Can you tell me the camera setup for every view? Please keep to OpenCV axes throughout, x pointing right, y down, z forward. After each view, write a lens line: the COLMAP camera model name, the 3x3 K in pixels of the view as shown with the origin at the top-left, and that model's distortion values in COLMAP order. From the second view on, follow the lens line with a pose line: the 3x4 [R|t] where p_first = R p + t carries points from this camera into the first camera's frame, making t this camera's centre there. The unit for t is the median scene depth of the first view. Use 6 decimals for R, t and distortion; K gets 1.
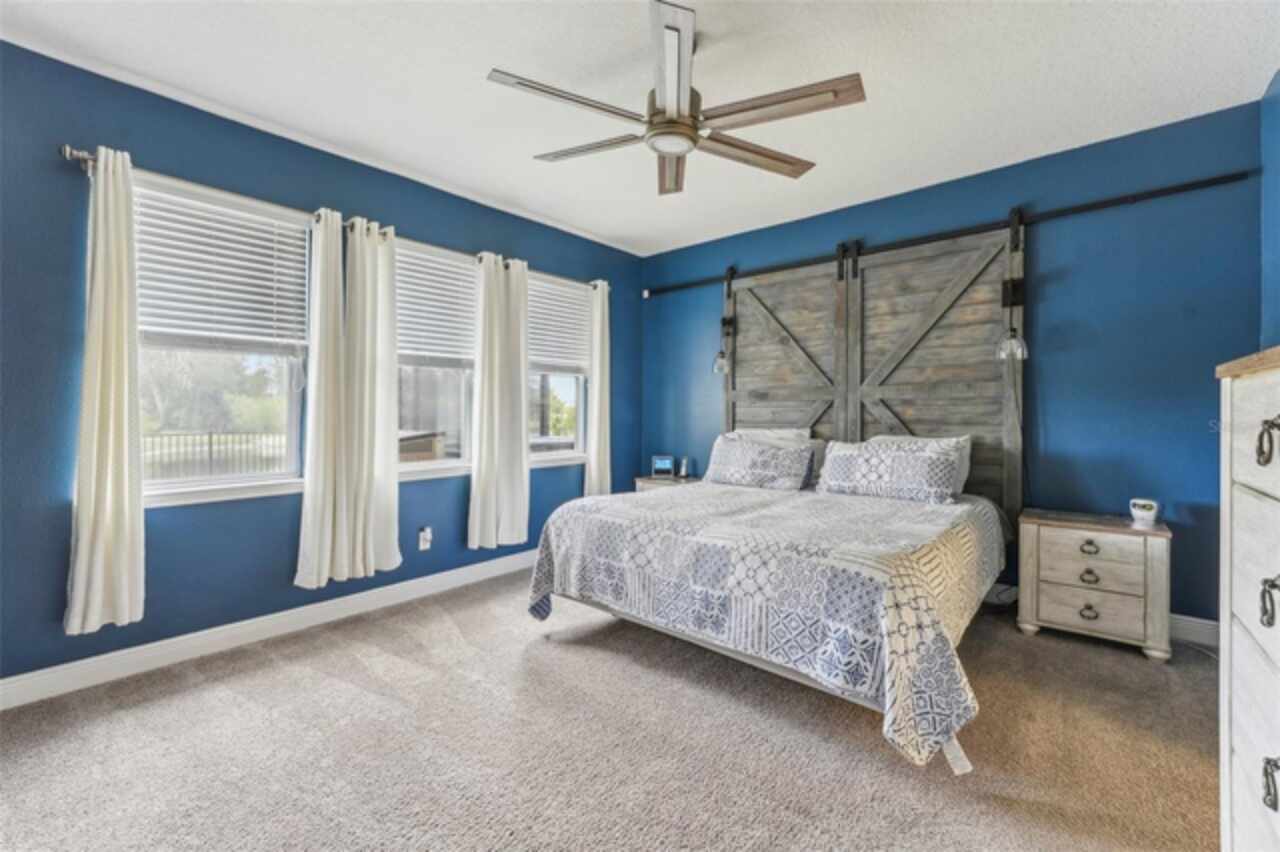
lens RADIAL K [[530.8, 0, 639.7], [0, 530.8, 406.4], [0, 0, 1]] dist [-0.003292, 0.001167]
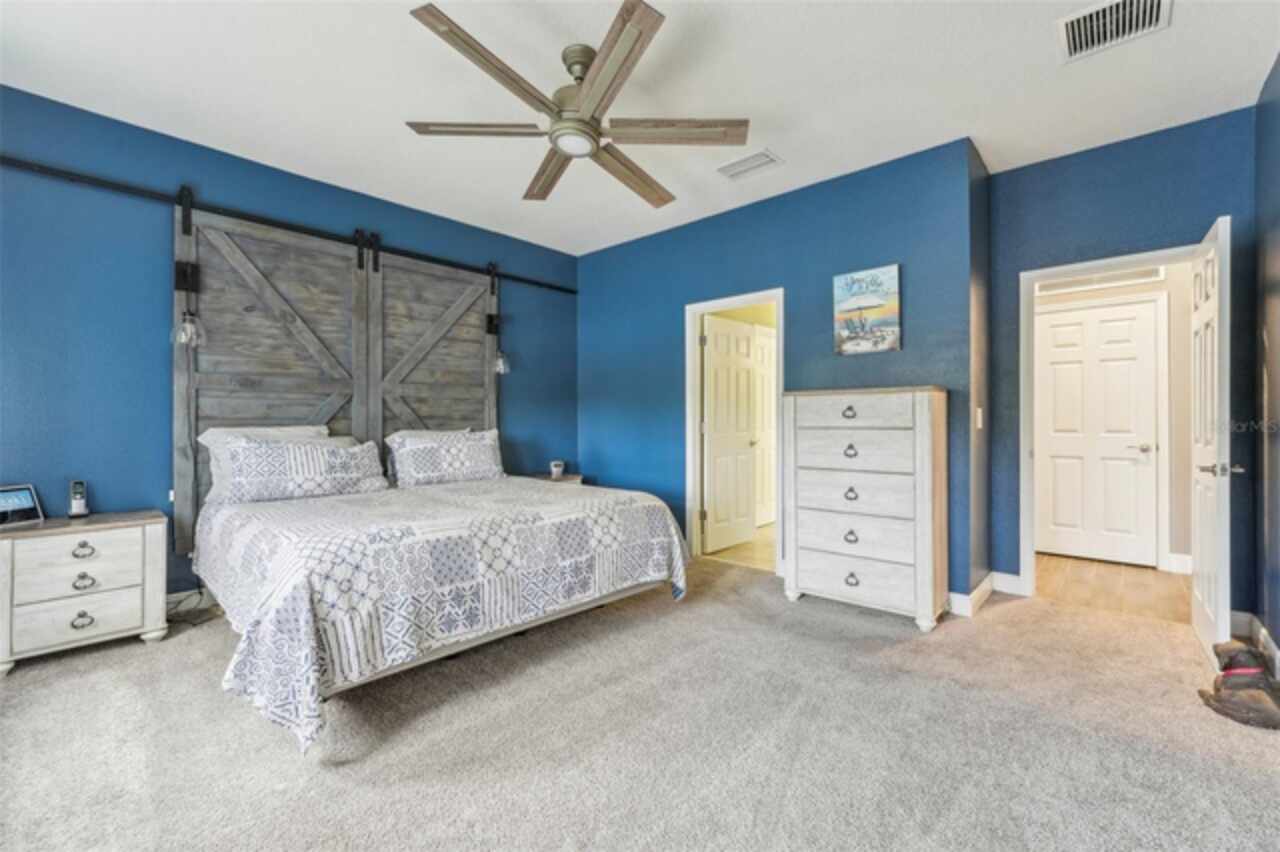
lens RADIAL K [[530.8, 0, 639.7], [0, 530.8, 425.1], [0, 0, 1]] dist [-0.003292, 0.001167]
pose [[0.028824, -0.005237, 0.999571, -0.606351], [-0.013081, 0.999899, 0.005616, 0.032897], [-0.999499, -0.013237, 0.028753, 0.513306]]
